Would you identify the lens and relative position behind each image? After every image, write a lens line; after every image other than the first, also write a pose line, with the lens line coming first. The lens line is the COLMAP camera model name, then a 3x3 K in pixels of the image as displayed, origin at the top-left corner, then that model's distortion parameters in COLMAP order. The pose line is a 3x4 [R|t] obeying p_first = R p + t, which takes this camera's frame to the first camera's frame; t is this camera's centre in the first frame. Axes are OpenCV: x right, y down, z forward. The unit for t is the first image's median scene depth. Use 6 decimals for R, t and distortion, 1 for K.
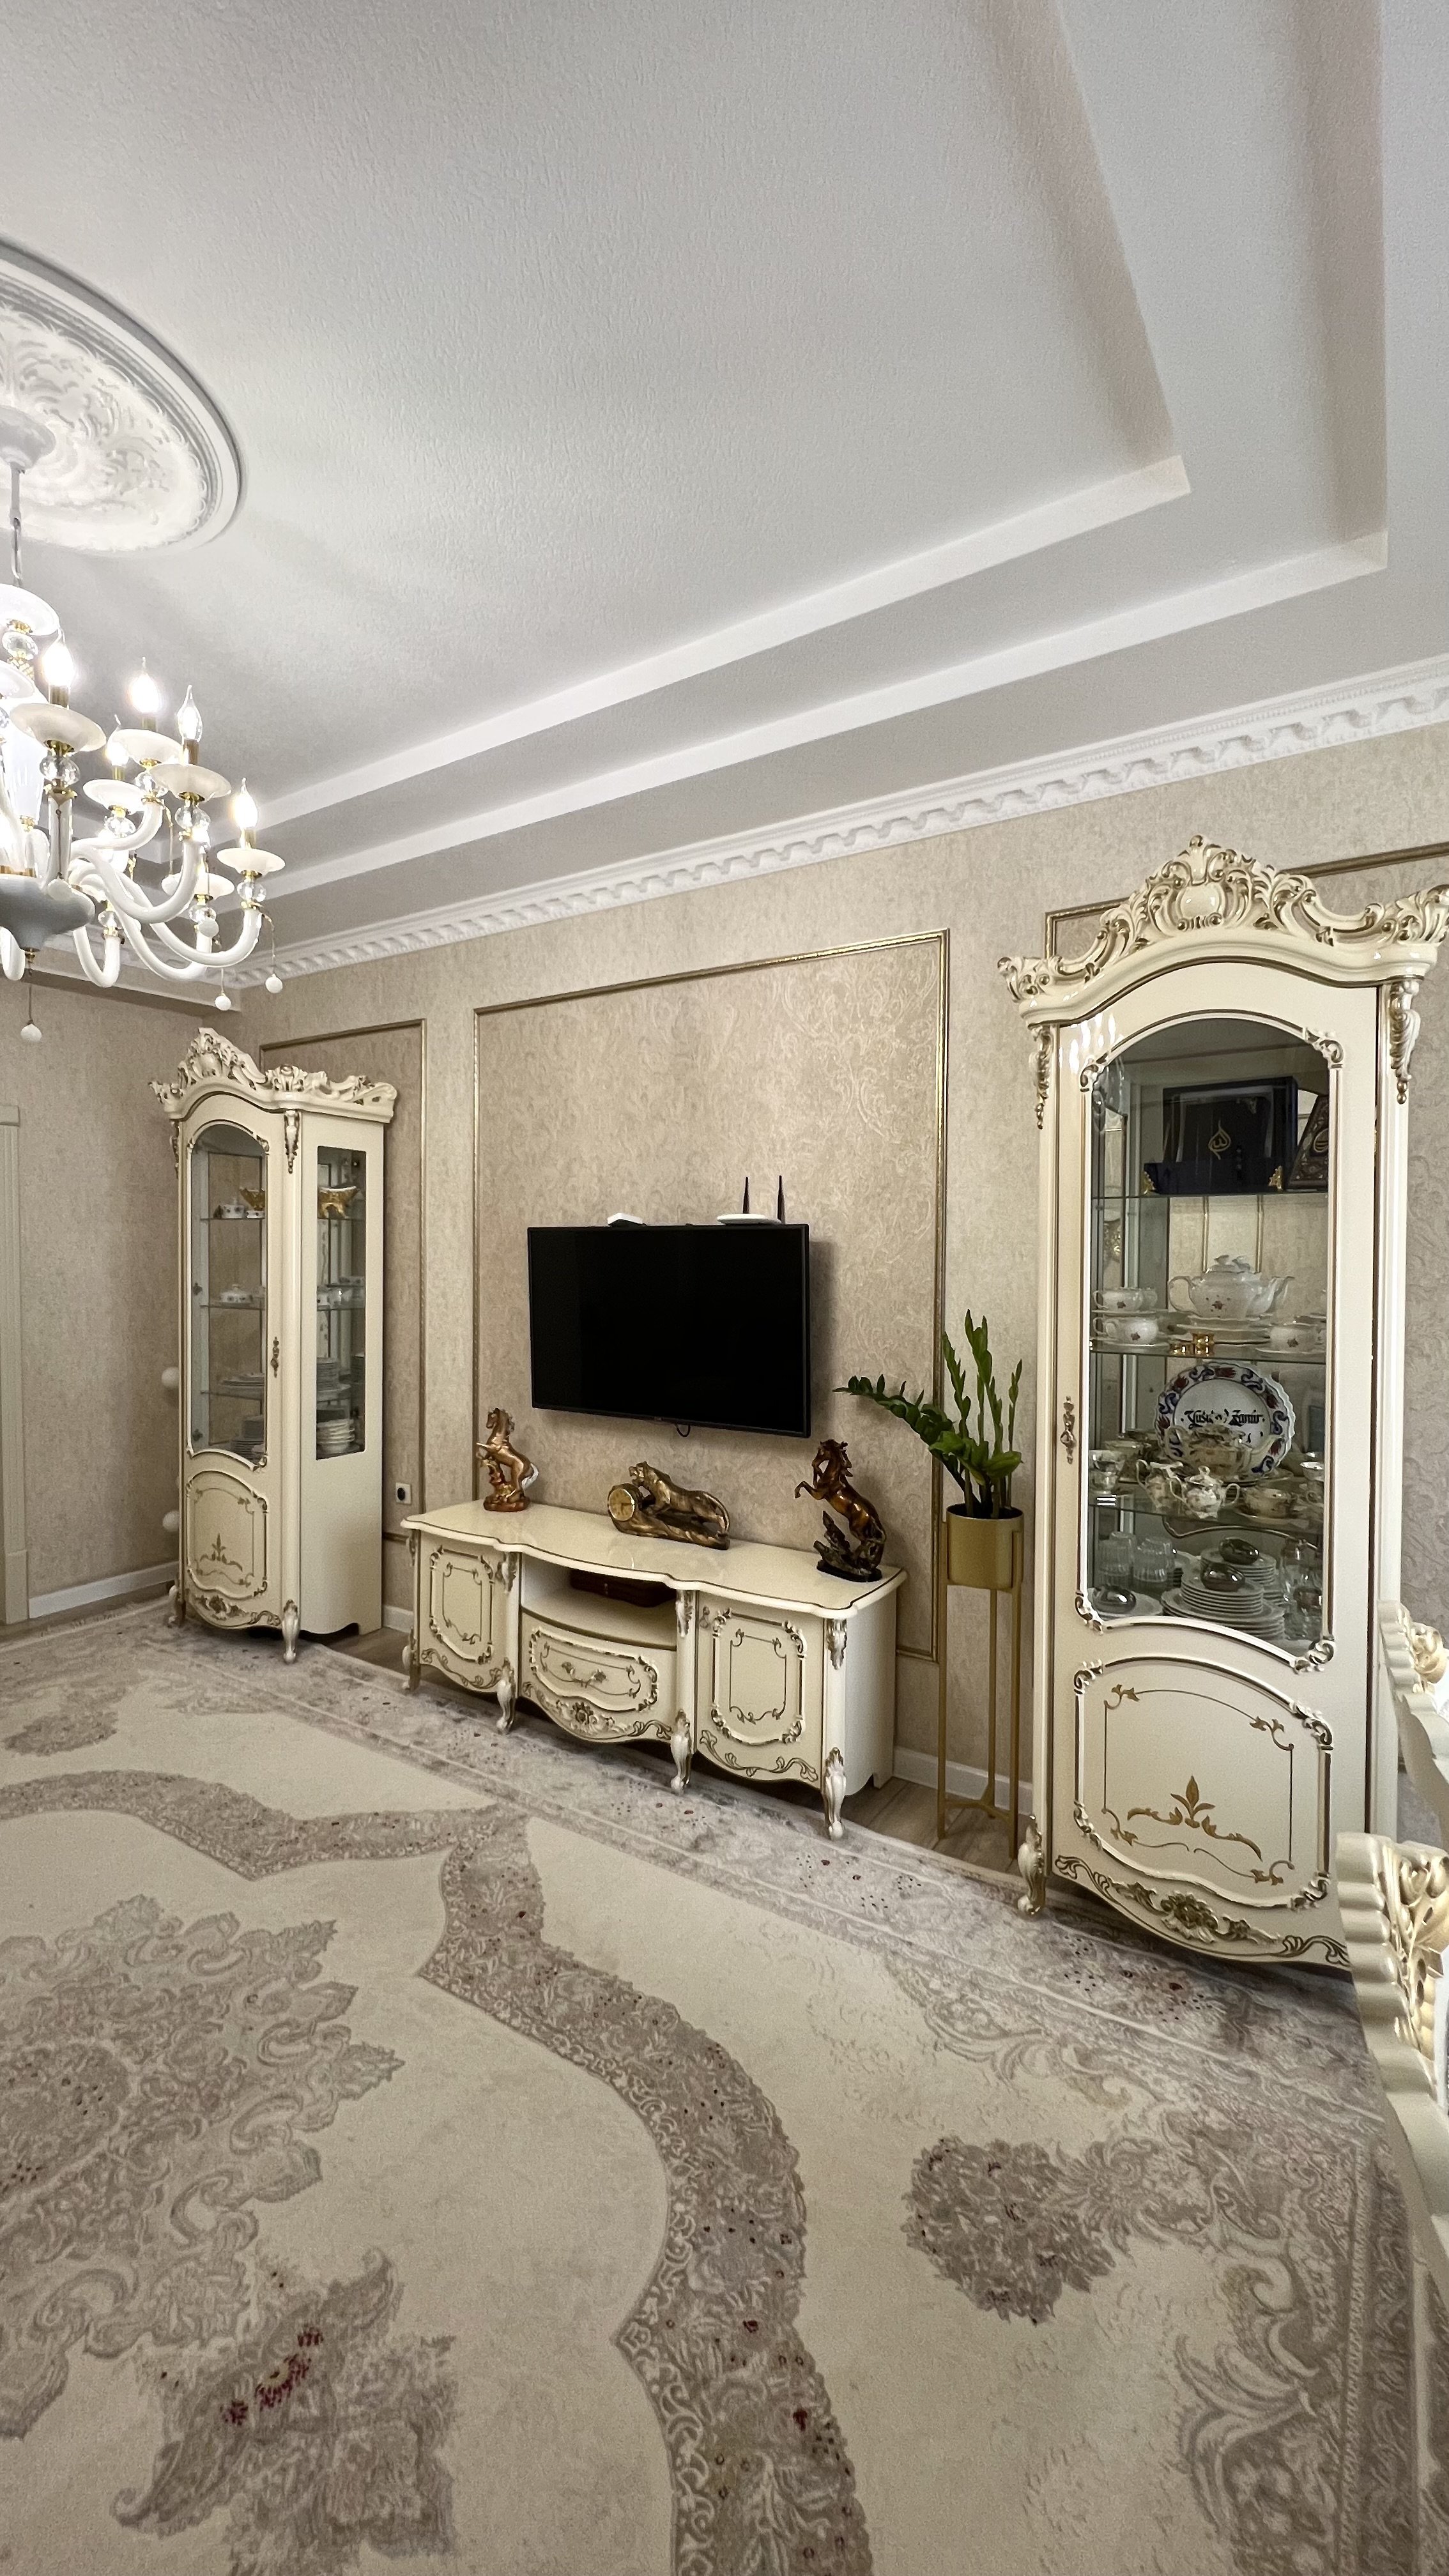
lens RADIAL K [[1025.3, 0, 729.7], [0, 1025.3, 1282.2], [0, 0, 1]] dist [-0.002999, 0.000533]
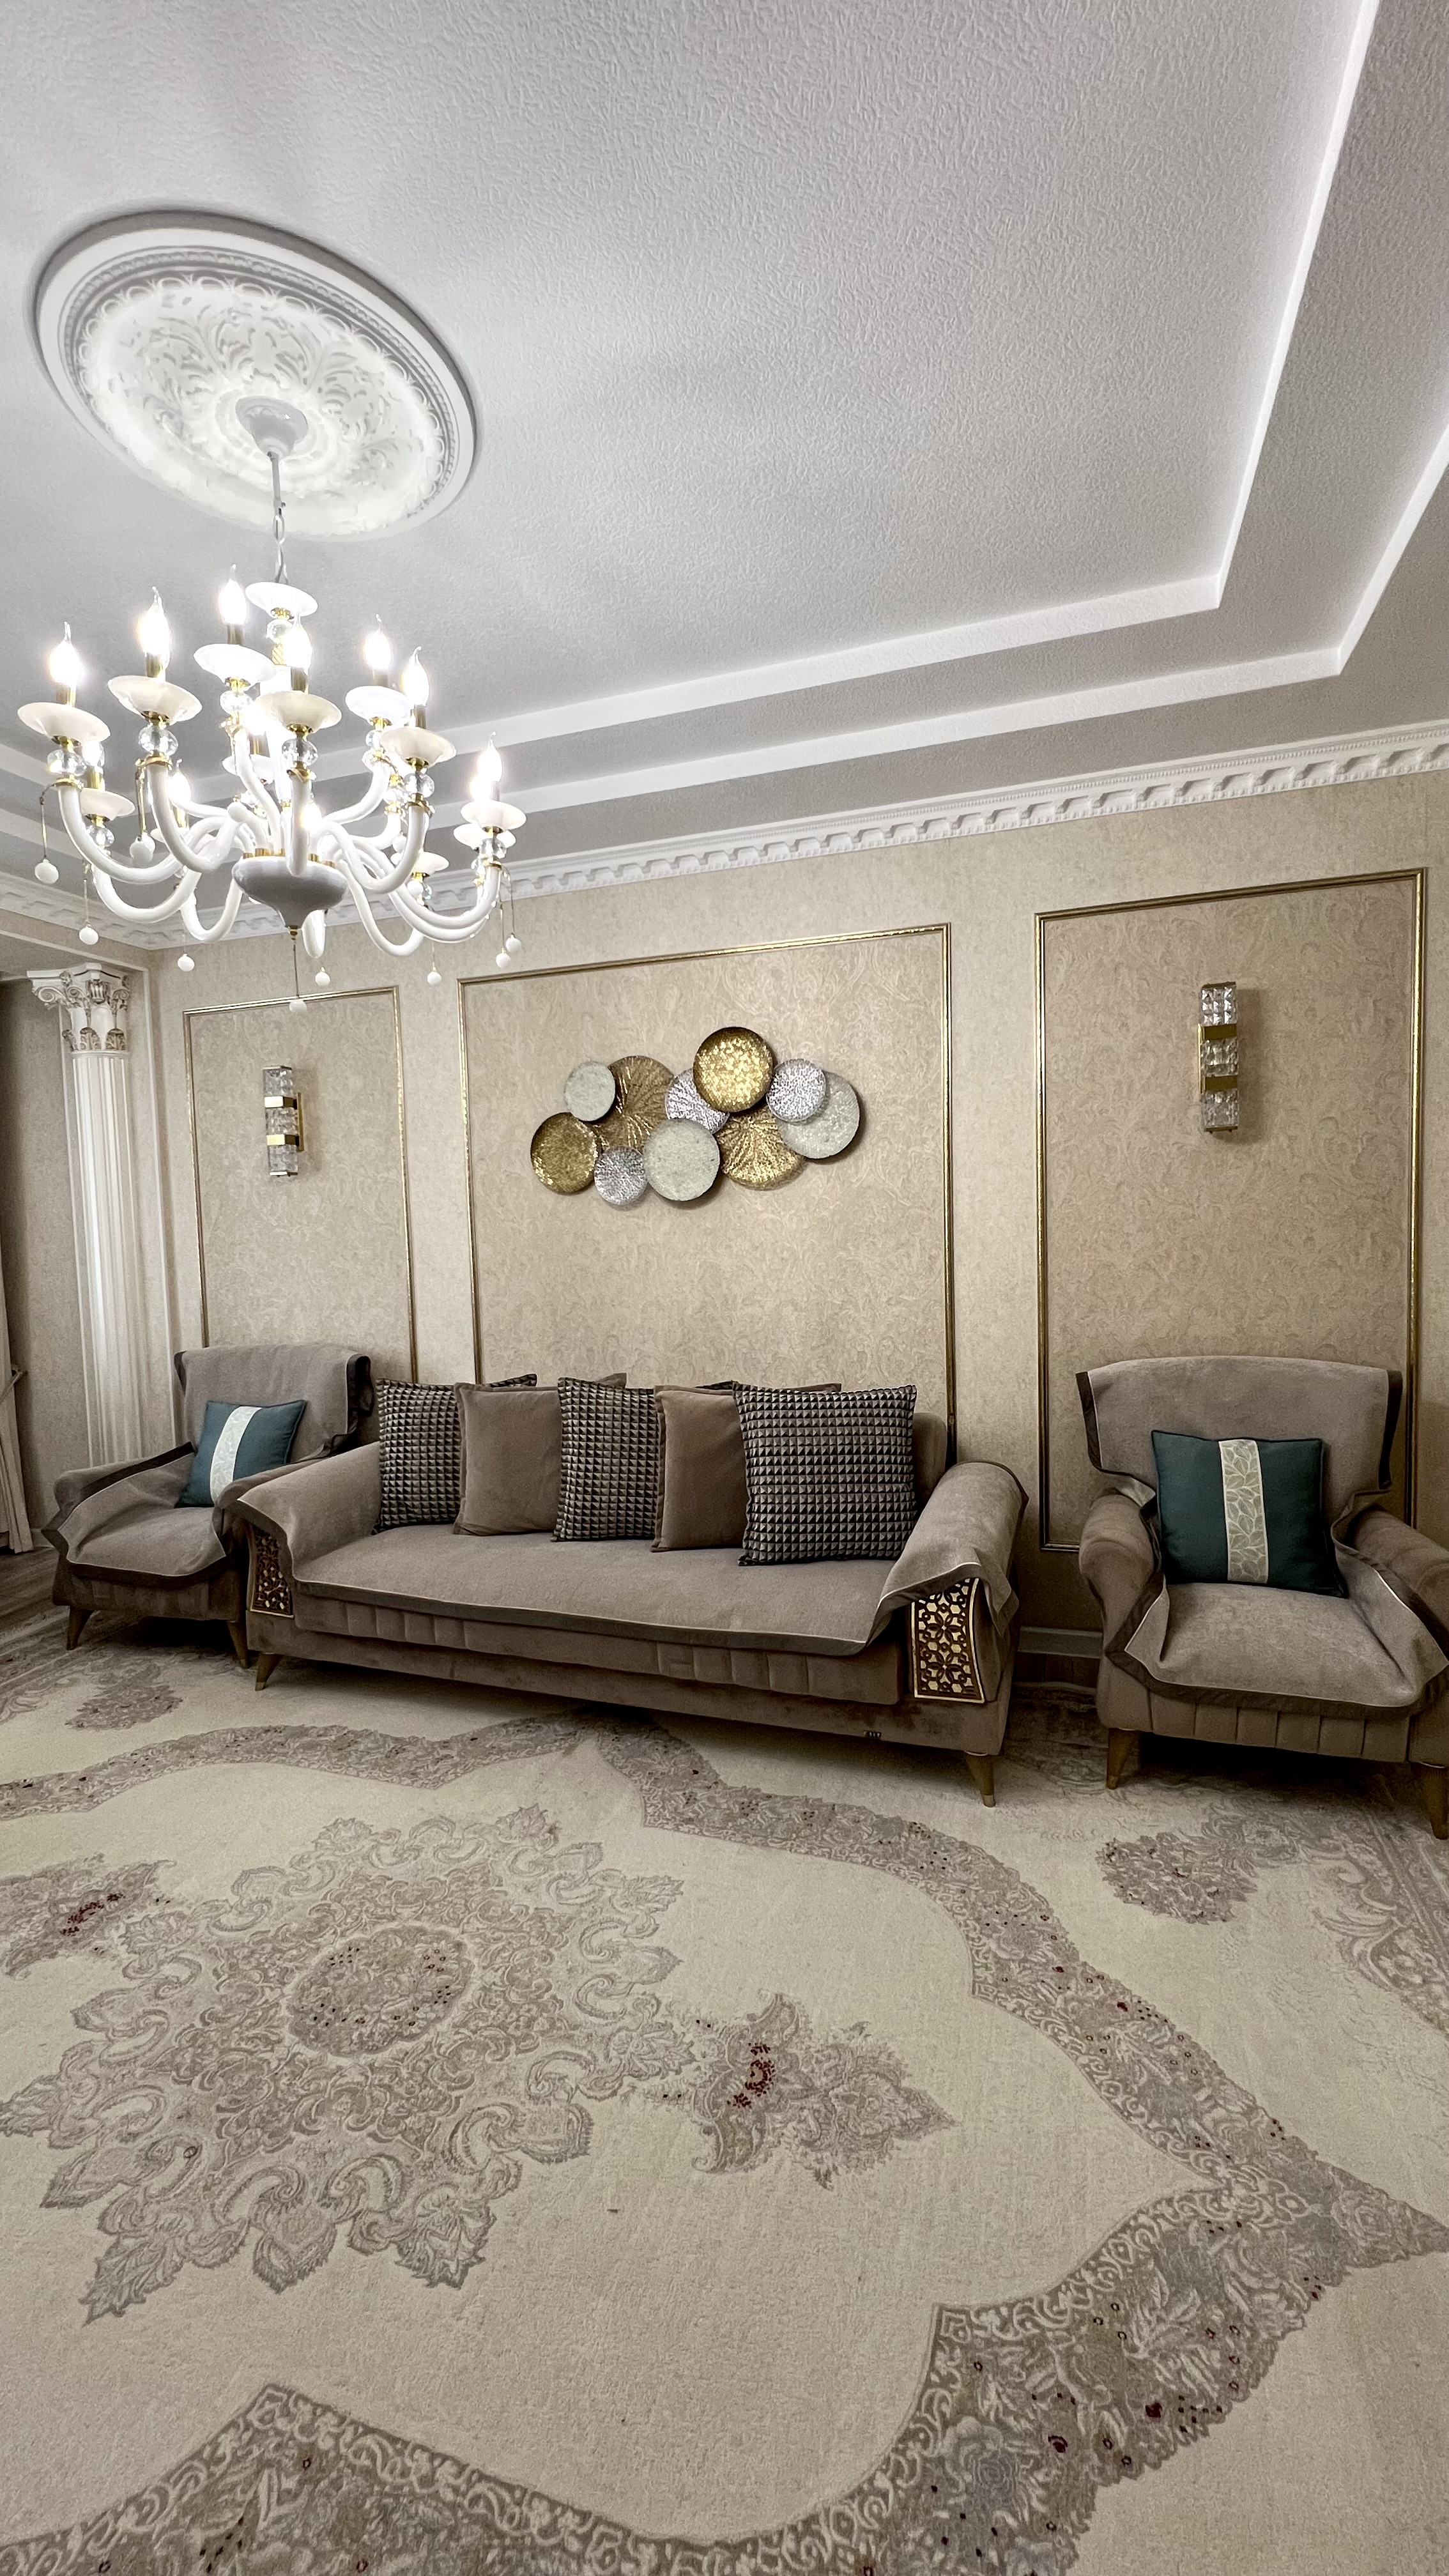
lens RADIAL K [[1025.3, 0, 729.3], [0, 1025.3, 1286.7], [0, 0, 1]] dist [-0.002999, 0.000533]
pose [[-0.966751, 0.040871, -0.252431, -0.792994], [0.016212, 0.994955, 0.099005, -0.047251], [0.255204, 0.091621, -0.962536, 2.054413]]
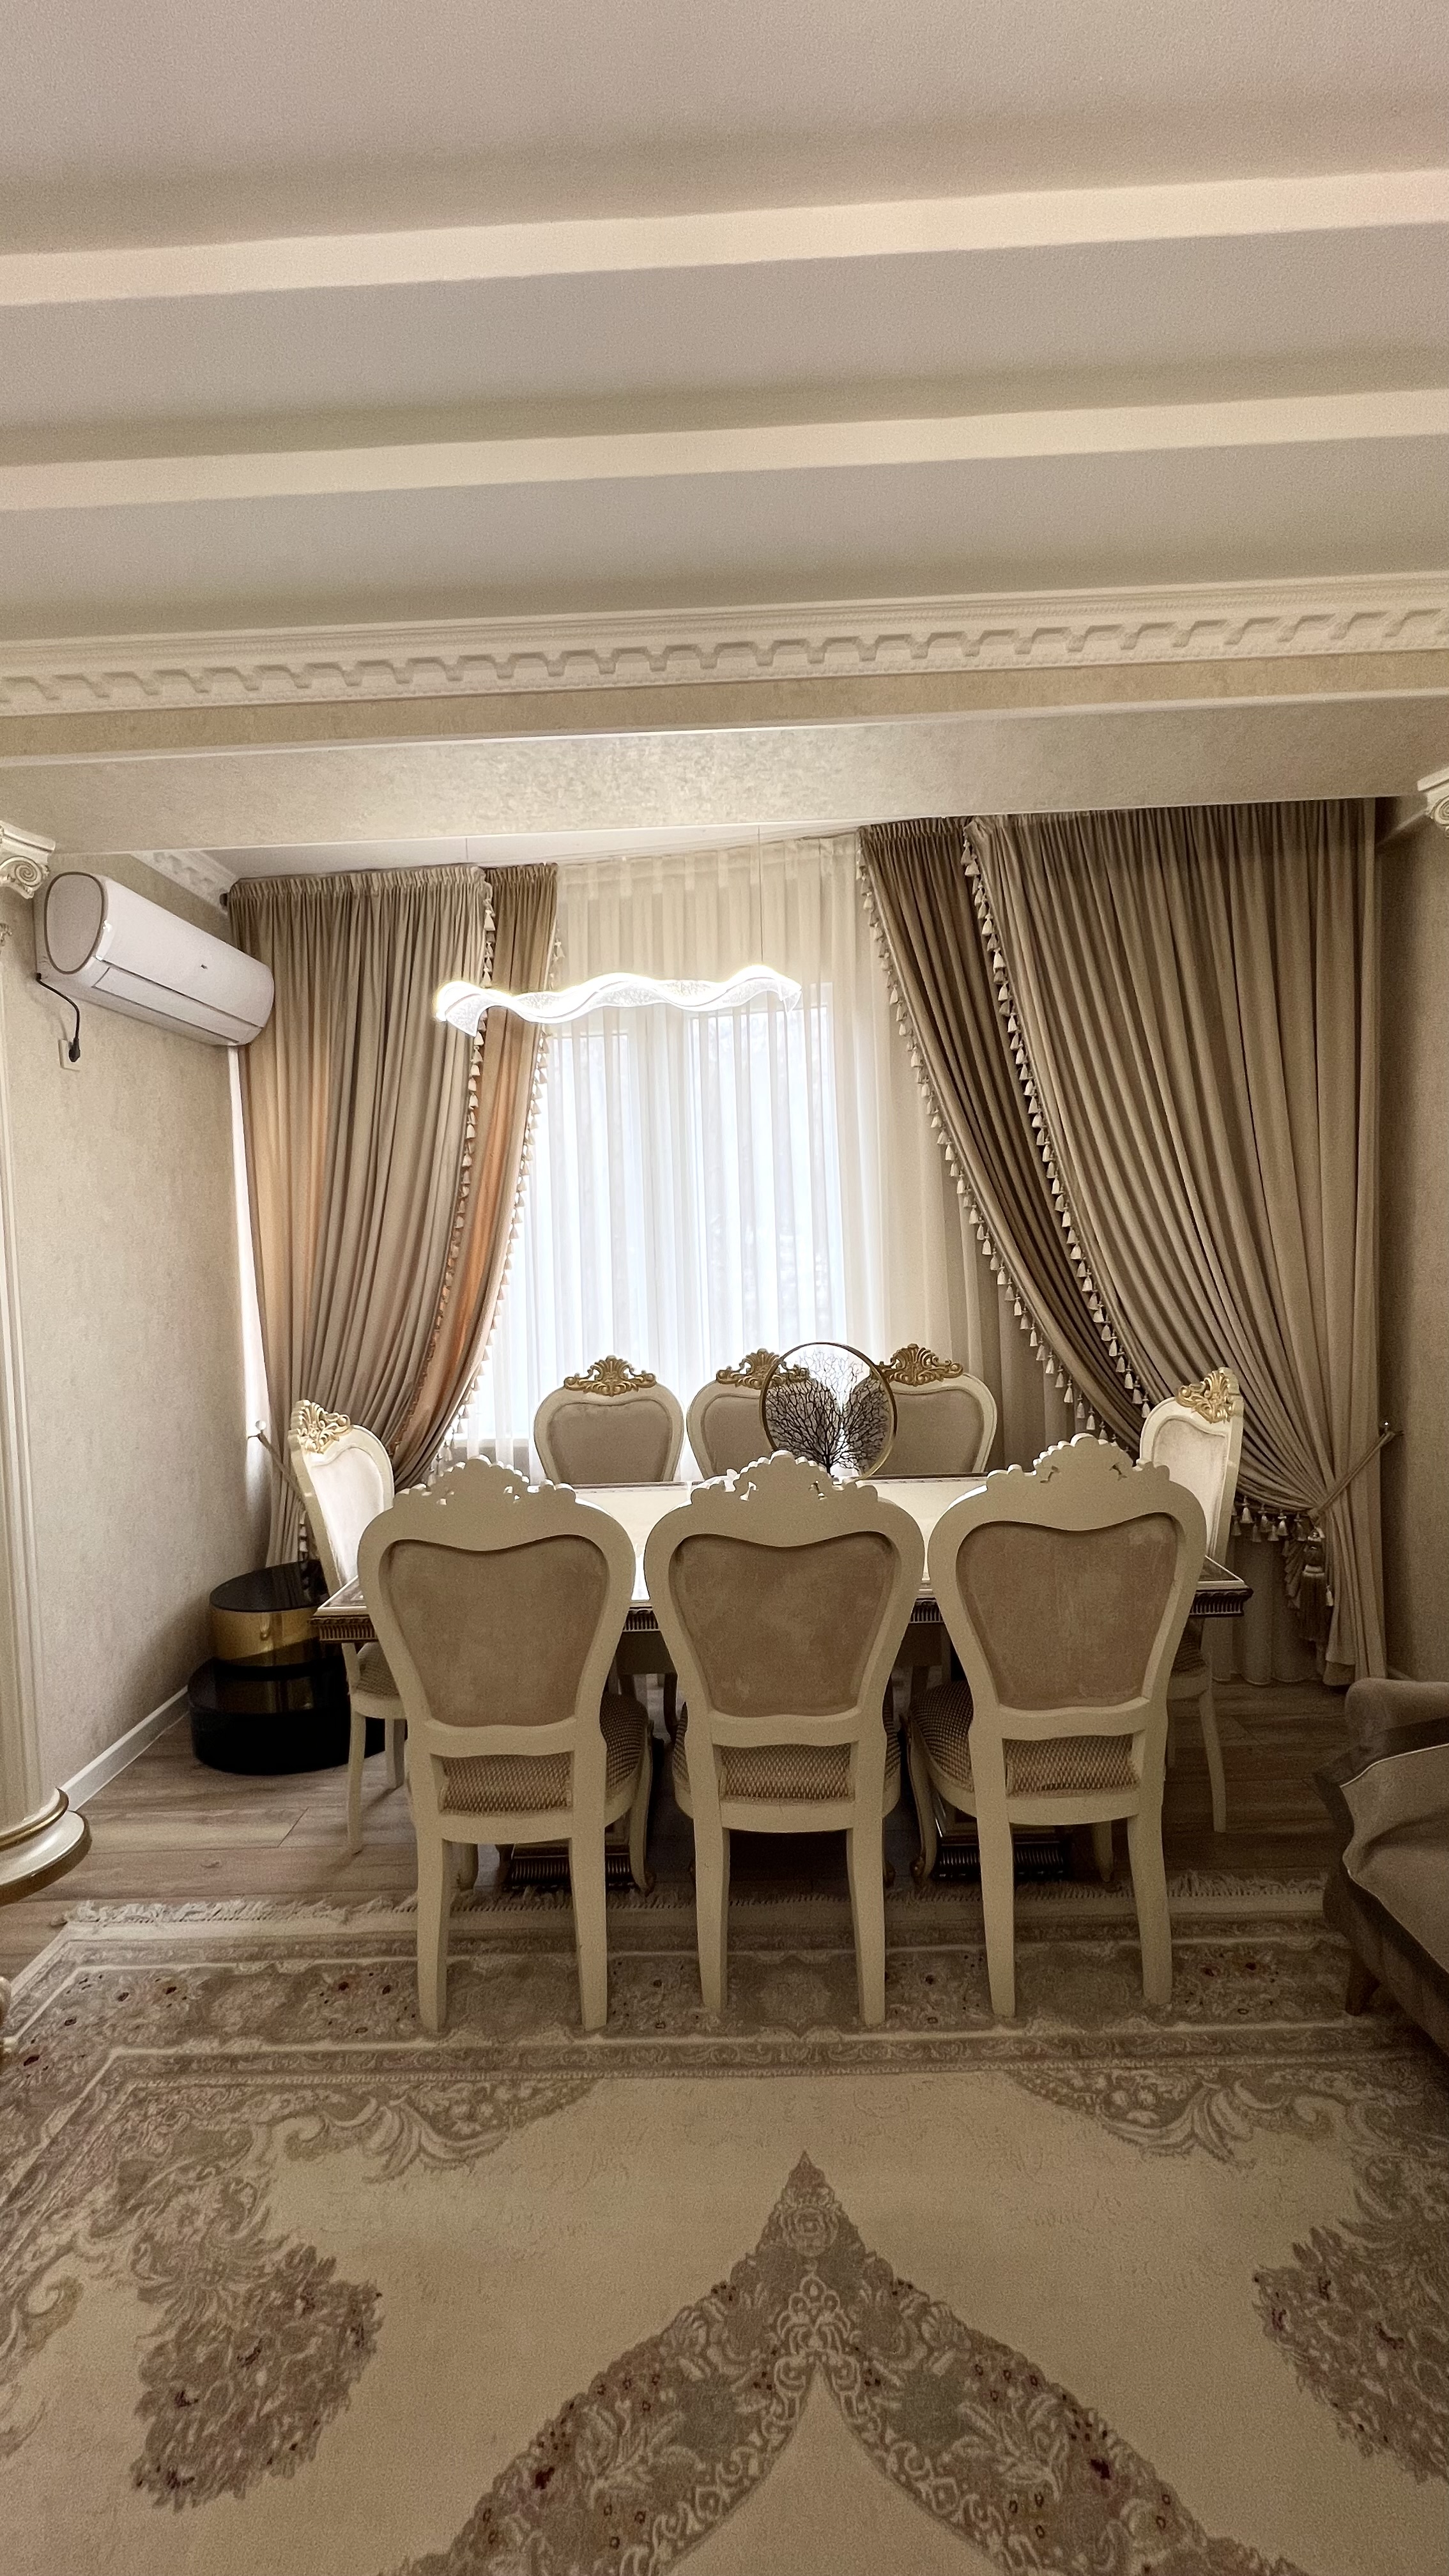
lens RADIAL K [[1030.8, 0, 733.5], [0, 1030.8, 1288.8], [0, 0, 1]] dist [0.001478, 0.000523]
pose [[-0.523697, -0.022032, 0.851619, -0.583699], [0.061064, 0.996123, 0.063322, -0.017115], [-0.849713, 0.085165, -0.520322, 0.908809]]
